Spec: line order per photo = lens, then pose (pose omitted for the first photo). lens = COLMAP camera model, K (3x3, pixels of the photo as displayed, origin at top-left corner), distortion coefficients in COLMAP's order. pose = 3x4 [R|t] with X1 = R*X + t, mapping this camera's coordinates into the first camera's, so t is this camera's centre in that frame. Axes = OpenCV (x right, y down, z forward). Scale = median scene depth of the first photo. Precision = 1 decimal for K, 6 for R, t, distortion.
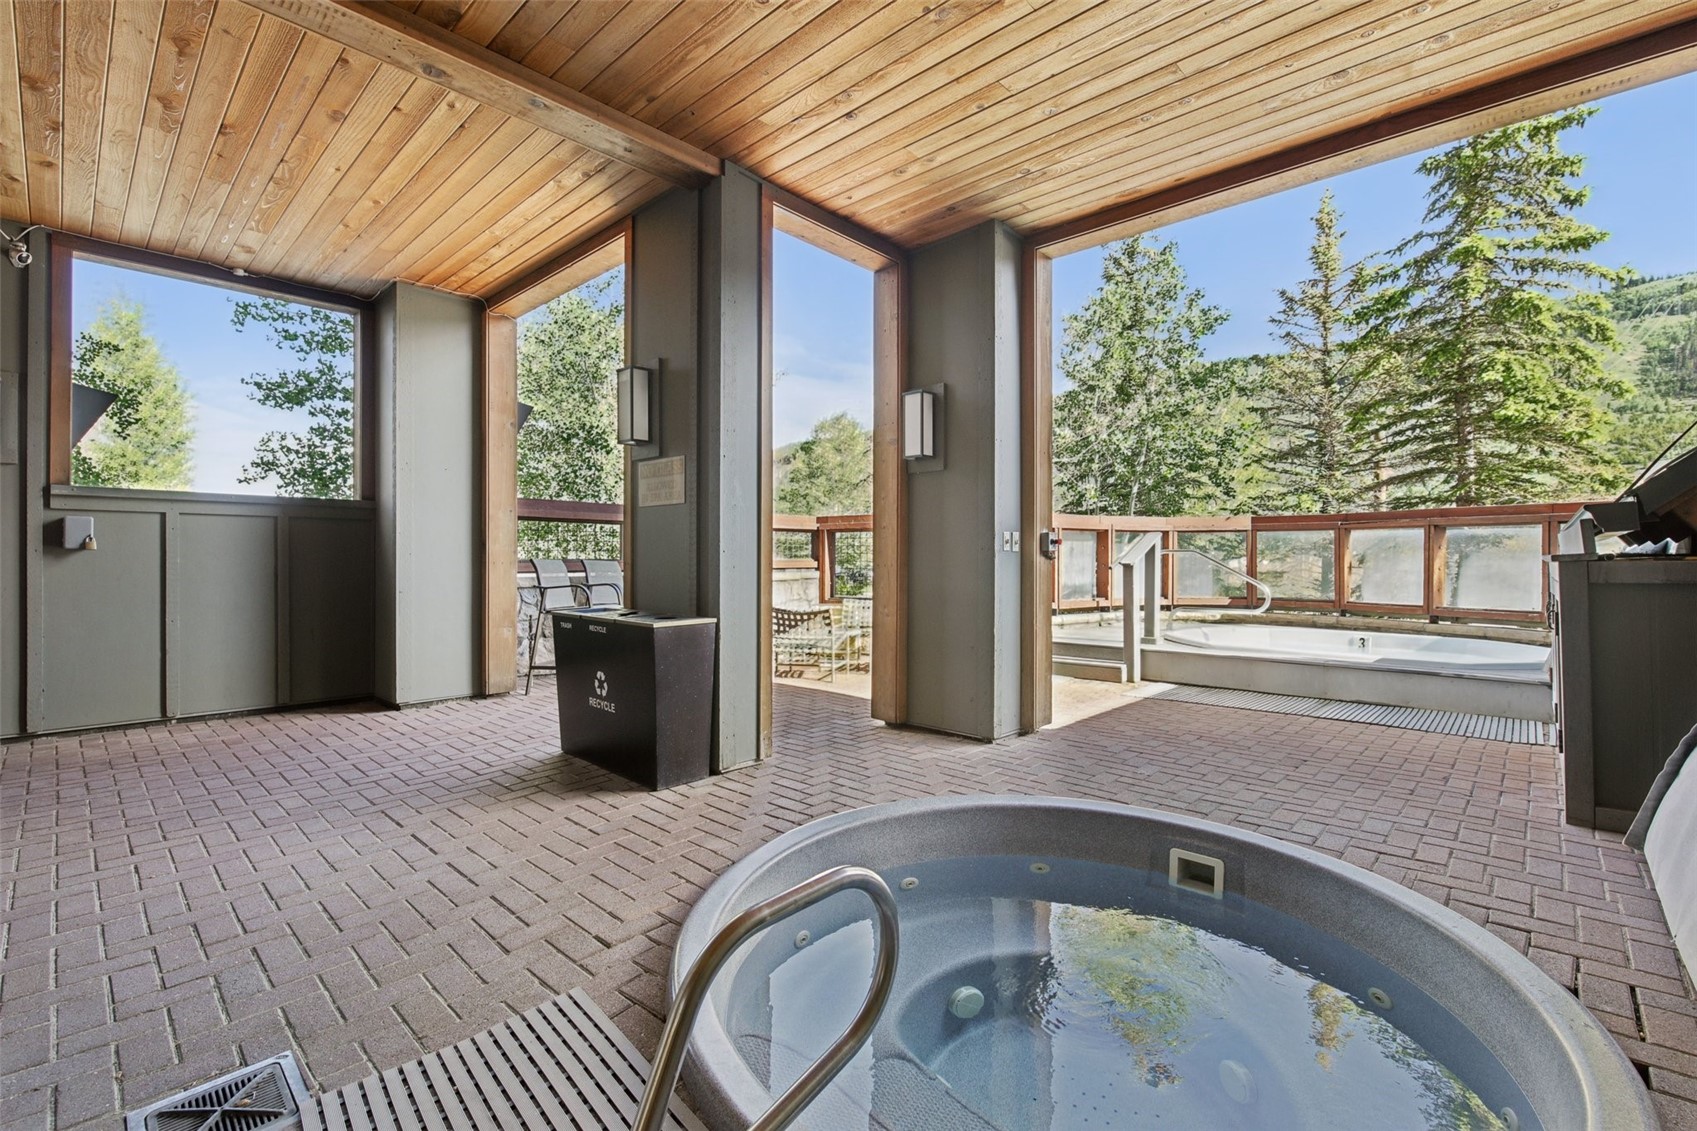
lens RADIAL K [[740.2, 0, 848.5], [0, 740.2, 557.9], [0, 0, 1]] dist [-0.000969, -0.000584]
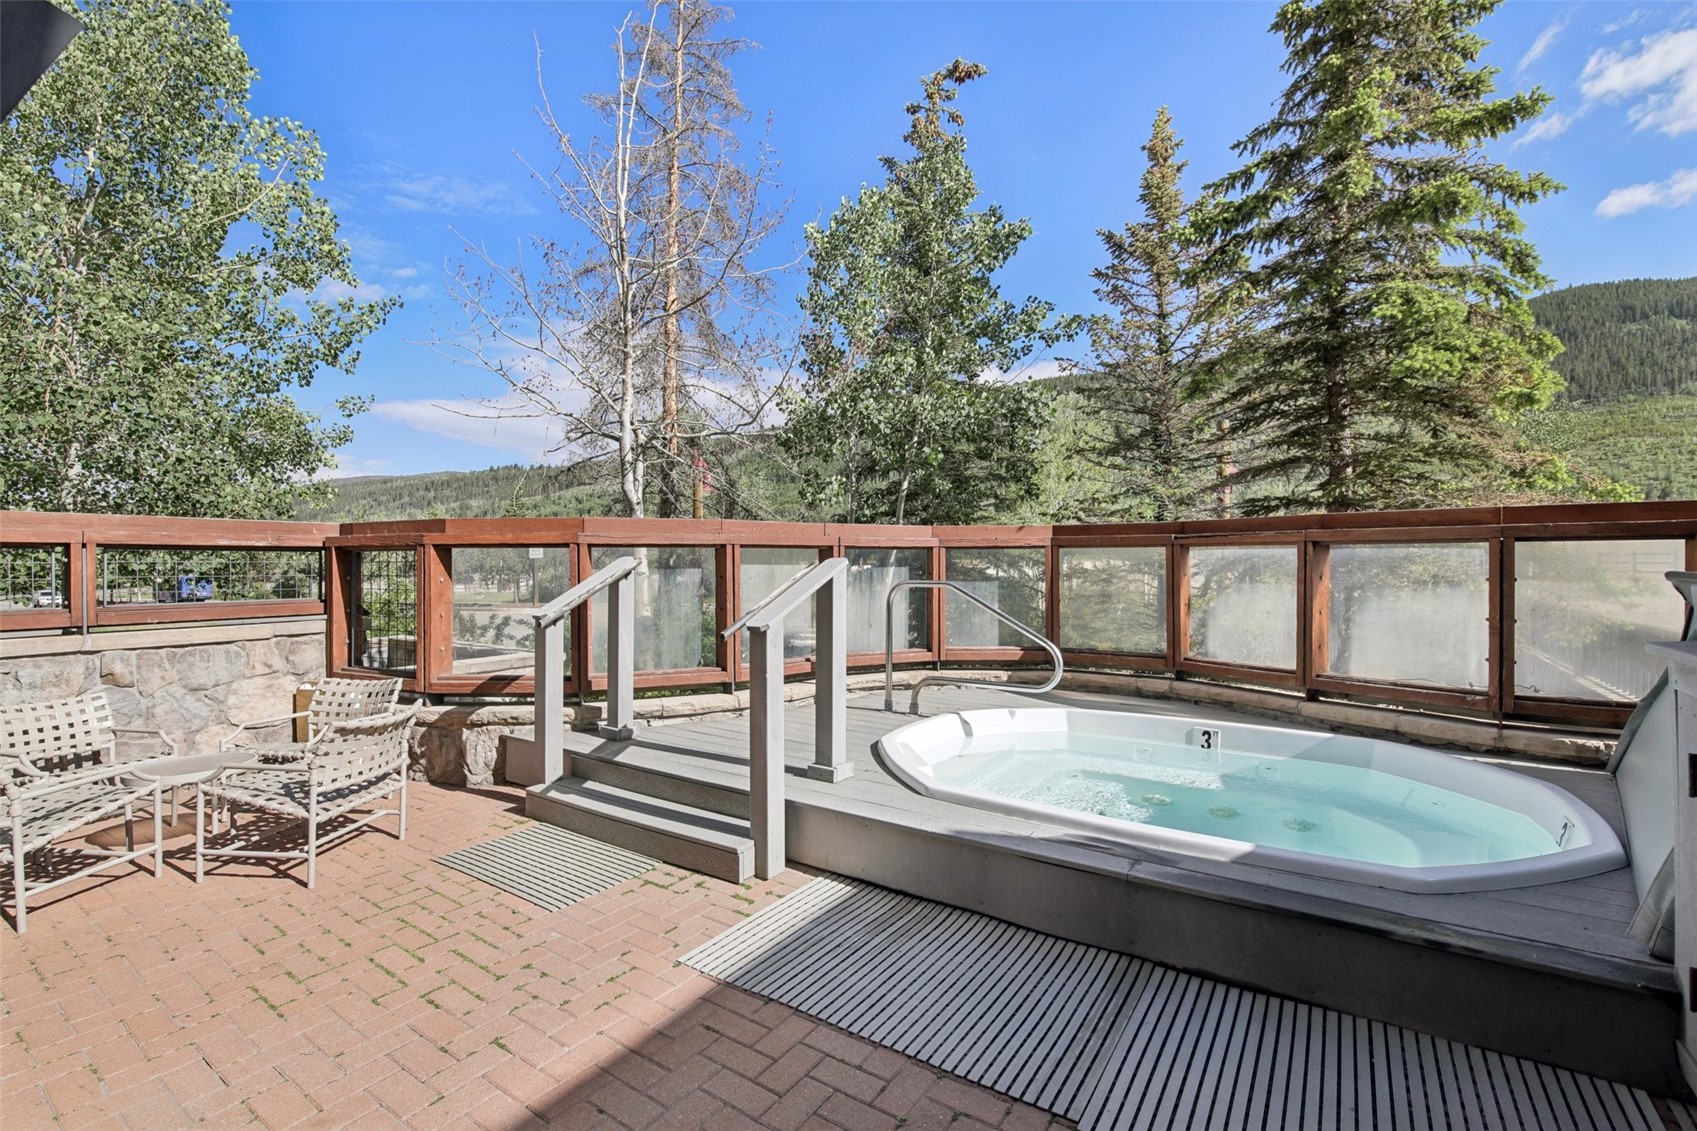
lens RADIAL K [[738.5, 0, 840.7], [0, 738.5, 560.4], [0, 0, 1]] dist [0.000603, -0.008155]
pose [[0.988608, -0.003769, 0.150463, 0.261443], [0.003989, 0.999991, -0.001159, -0.024661], [-0.150457, 0.001746, 0.988615, 0.380190]]
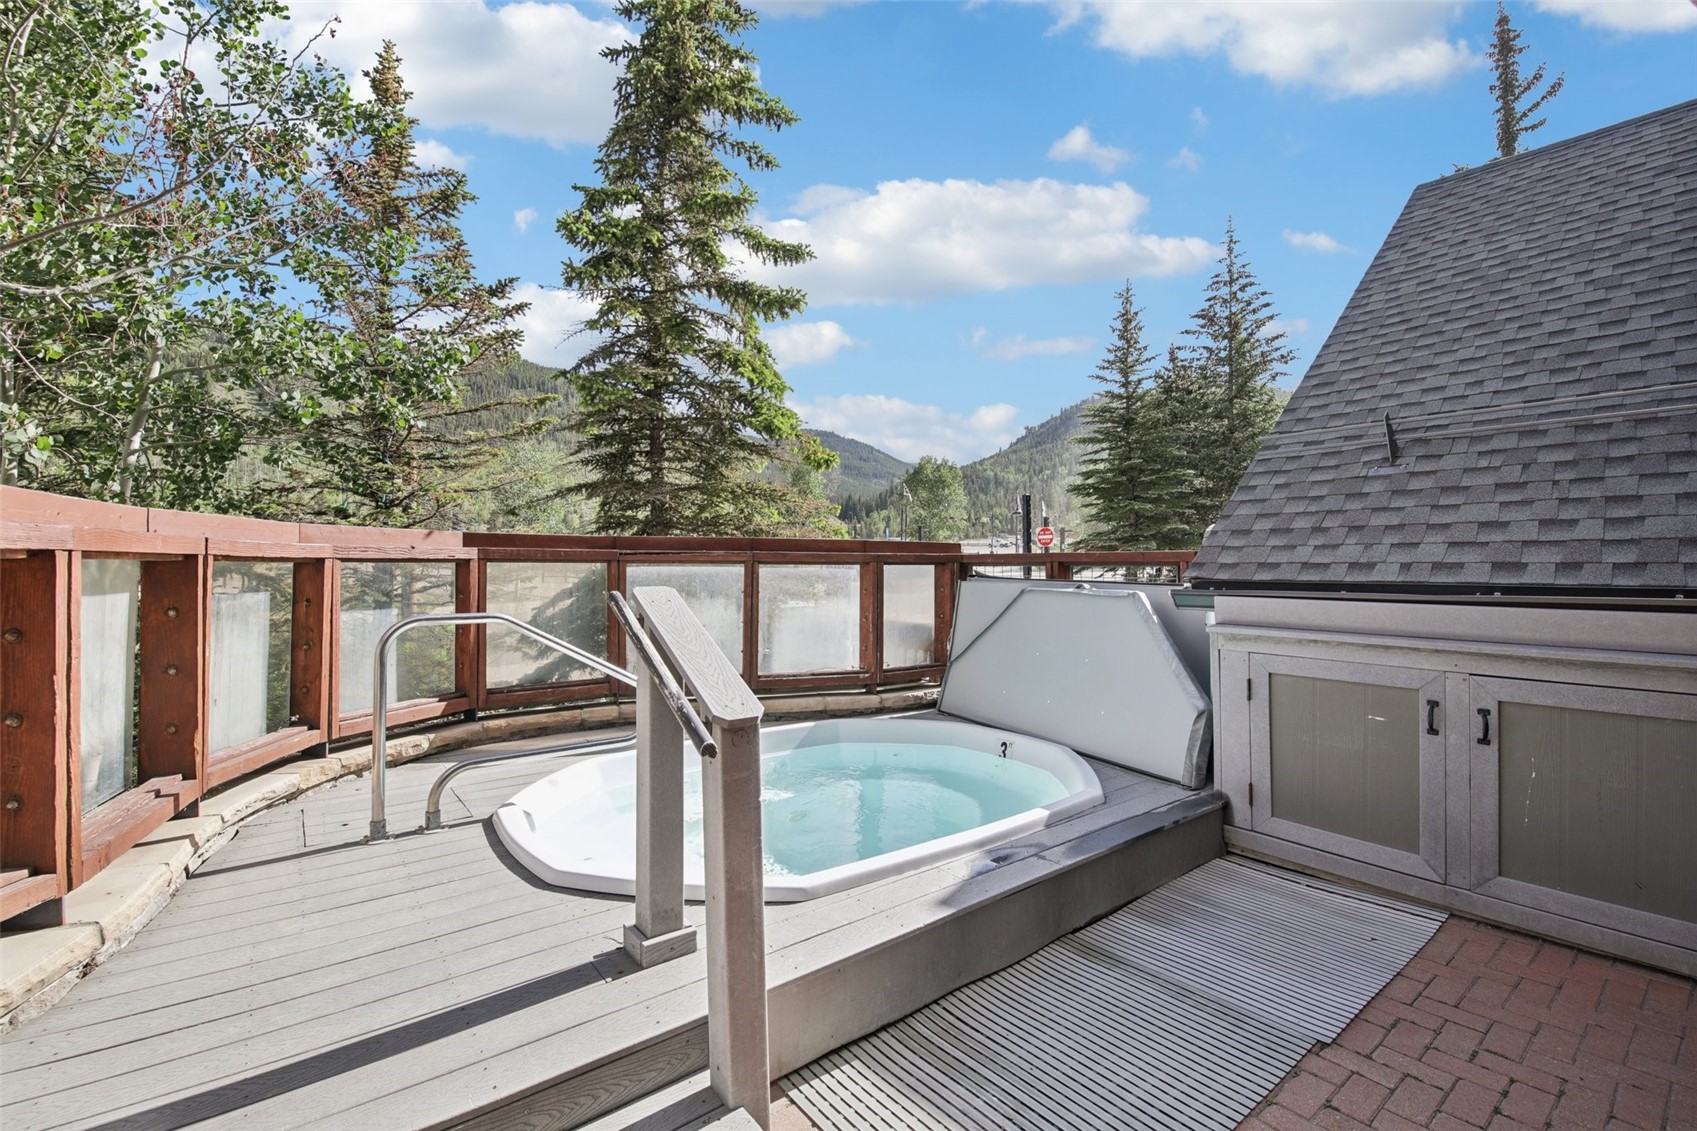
lens RADIAL K [[738.5, 0, 840.7], [0, 738.5, 560.4], [0, 0, 1]] dist [0.000603, -0.008155]
pose [[0.169087, 0.007761, 0.985571, 0.088189], [-0.001068, 0.999970, -0.007691, -0.033207], [-0.985600, 0.000248, 0.169091, 0.672747]]
